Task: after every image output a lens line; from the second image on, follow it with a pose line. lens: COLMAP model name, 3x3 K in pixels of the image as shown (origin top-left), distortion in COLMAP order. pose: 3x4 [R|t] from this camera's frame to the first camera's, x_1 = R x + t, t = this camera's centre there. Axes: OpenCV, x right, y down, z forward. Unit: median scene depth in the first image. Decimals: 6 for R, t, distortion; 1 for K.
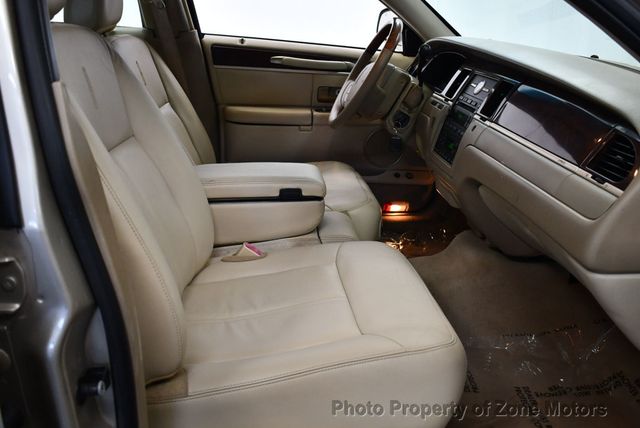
lens RADIAL K [[641.1, 0, 320.0], [0, 641.1, 214.0], [0, 0, 1]] dist [-0.098224, -0.002498]
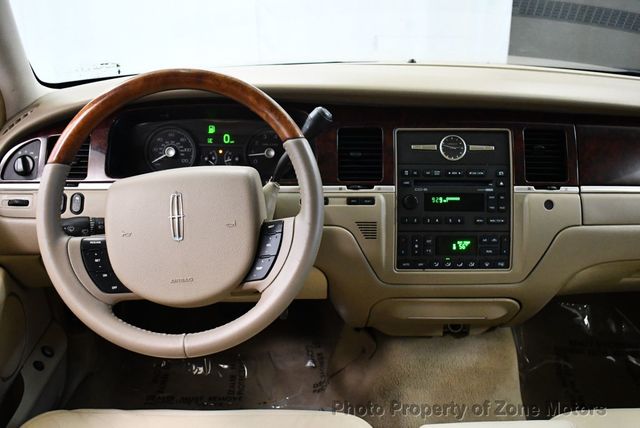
lens RADIAL K [[641.1, 0, 320.0], [0, 641.1, 214.0], [0, 0, 1]] dist [-0.098224, -0.002498]
pose [[0.092130, -0.426760, 0.899660, -0.361247], [0.310628, 0.870733, 0.381228, -0.408231], [-0.946056, 0.244337, 0.212785, 0.947273]]
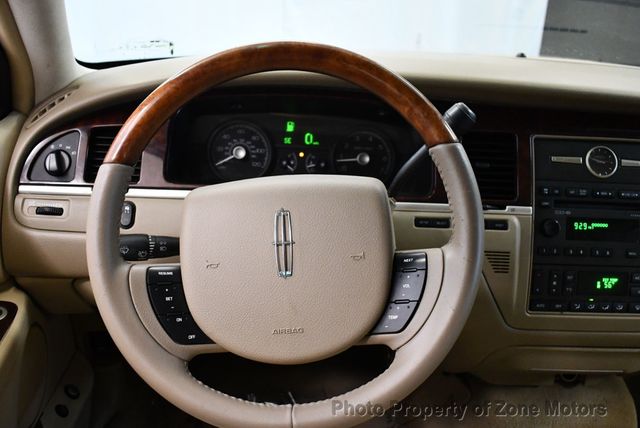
lens RADIAL K [[641.1, 0, 320.0], [0, 641.1, 214.0], [0, 0, 1]] dist [-0.098224, -0.002498]
pose [[0.096305, -0.419063, 0.902835, -0.244341], [0.275299, 0.882882, 0.380435, -0.399008], [-0.956523, 0.211912, 0.200394, 1.063186]]
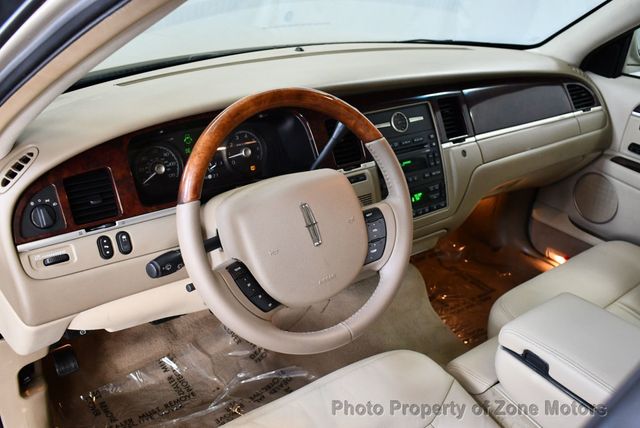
lens RADIAL K [[641.1, 0, 320.0], [0, 641.1, 214.0], [0, 0, 1]] dist [-0.098224, -0.002498]
pose [[-0.530894, -0.436997, 0.726075, -0.323075], [0.186861, 0.775334, 0.603275, -0.588328], [-0.826580, 0.455950, -0.329962, 1.330790]]
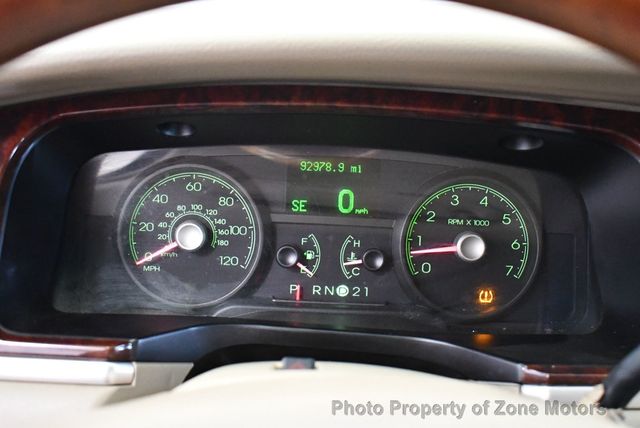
lens RADIAL K [[641.1, 0, 320.0], [0, 641.1, 214.0], [0, 0, 1]] dist [-0.098224, -0.002498]
pose [[0.103497, -0.385053, 0.917073, 0.055195], [0.286469, 0.894494, 0.343243, -0.331514], [-0.952483, 0.227189, 0.202883, 1.130967]]
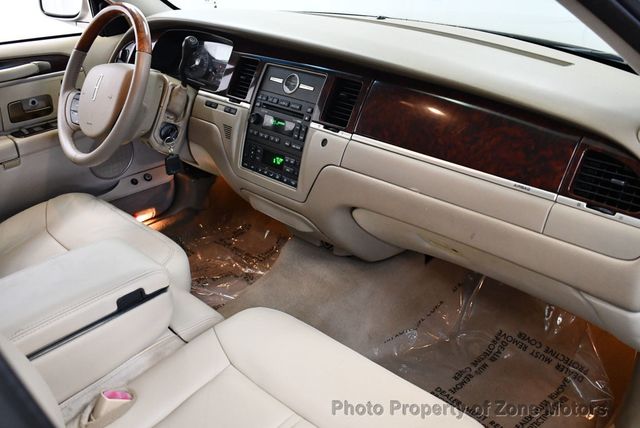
lens RADIAL K [[641.1, 0, 320.0], [0, 641.1, 214.0], [0, 0, 1]] dist [-0.098224, -0.002498]
pose [[0.783889, -0.335393, 0.522522, -0.193610], [0.260502, 0.941559, 0.213555, -0.193049], [-0.563610, -0.031286, 0.825448, 0.269309]]
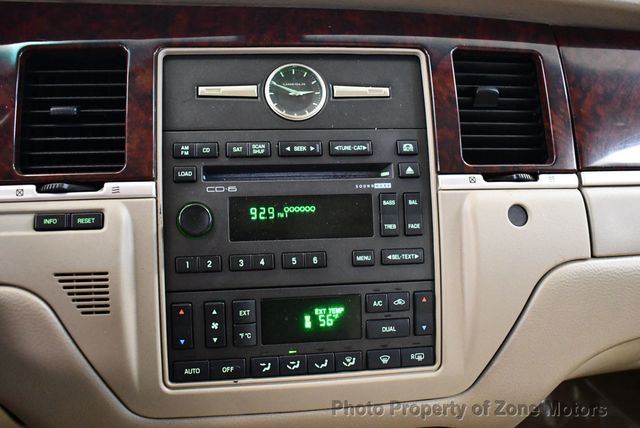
lens RADIAL K [[641.1, 0, 320.0], [0, 641.1, 214.0], [0, 0, 1]] dist [-0.098224, -0.002498]
pose [[-0.057375, -0.376217, 0.924753, -0.028996], [0.284691, 0.881654, 0.376347, -0.238915], [-0.956901, 0.284862, 0.056521, 0.930749]]
